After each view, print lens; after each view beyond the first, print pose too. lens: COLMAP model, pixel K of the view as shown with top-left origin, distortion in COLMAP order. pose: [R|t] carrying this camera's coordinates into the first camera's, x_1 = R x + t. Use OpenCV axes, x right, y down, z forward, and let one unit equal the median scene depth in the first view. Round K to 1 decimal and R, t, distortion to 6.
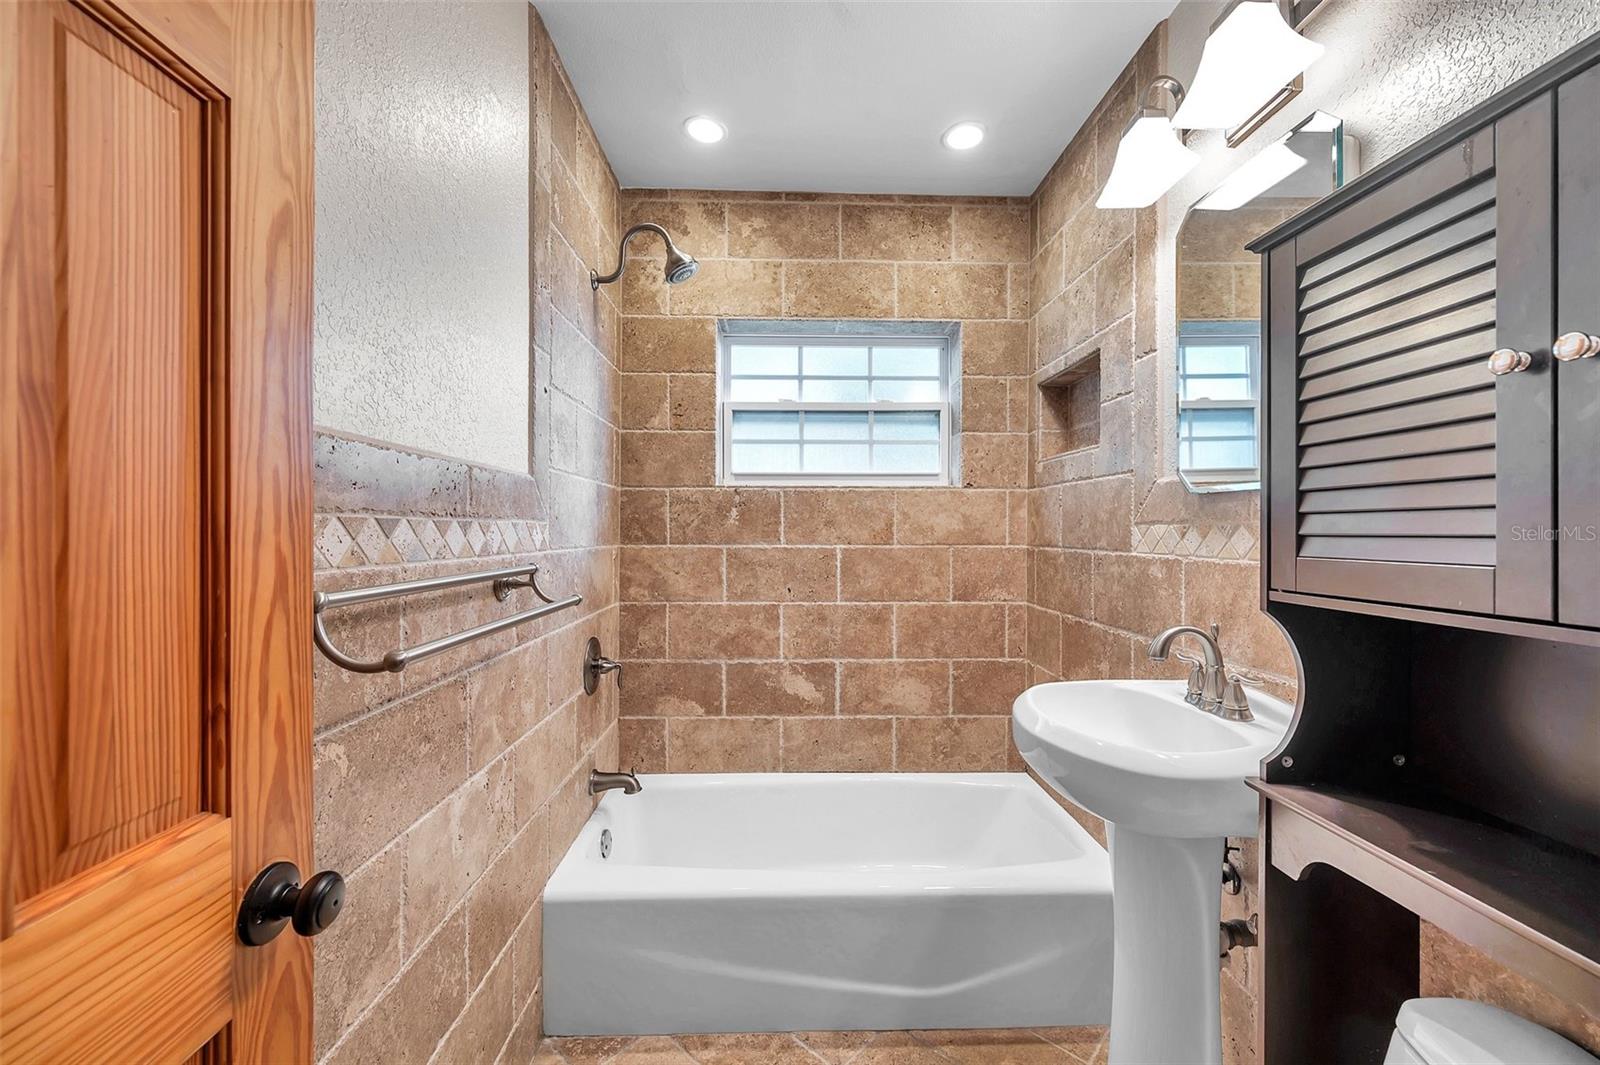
lens RADIAL K [[633.4, 0, 806.1], [0, 633.4, 532.0], [0, 0, 1]] dist [0.000389, -0.000211]
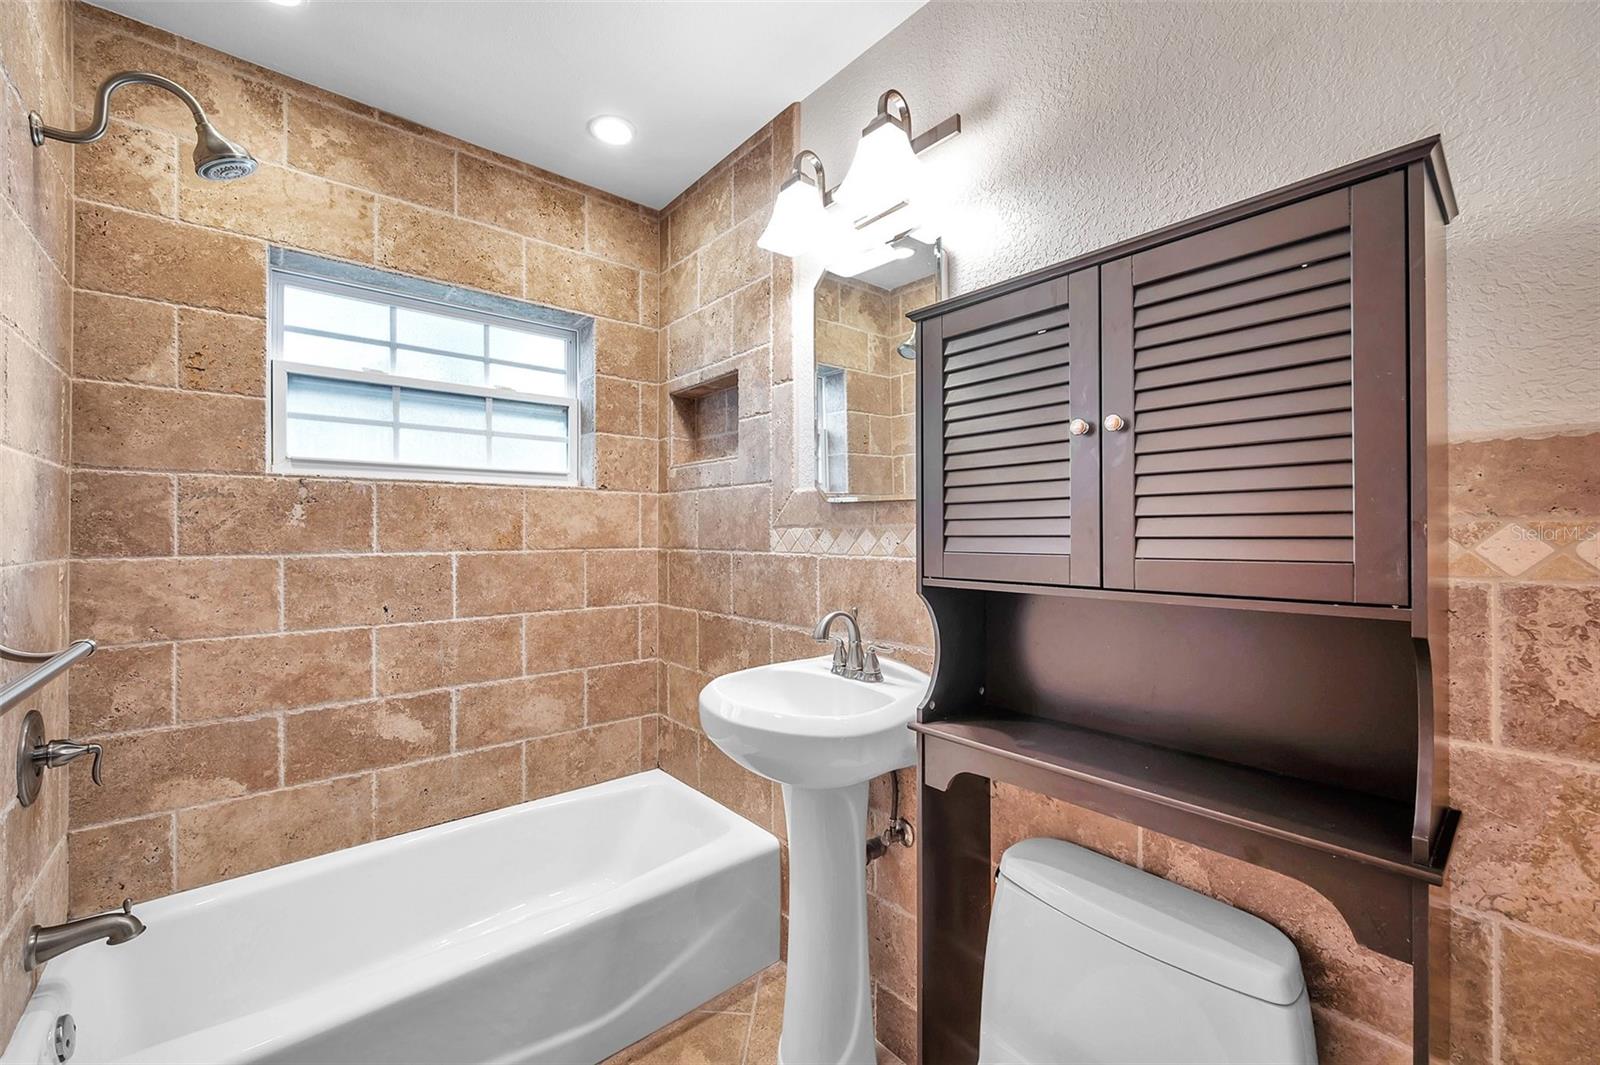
lens RADIAL K [[633.4, 0, 807.6], [0, 633.4, 531.5], [0, 0, 1]] dist [0.000389, -0.000211]
pose [[0.781661, -0.002342, 0.623699, -0.112162], [0.005540, 0.999980, -0.003189, -0.000663], [-0.623679, 0.005948, 0.781658, 0.045058]]
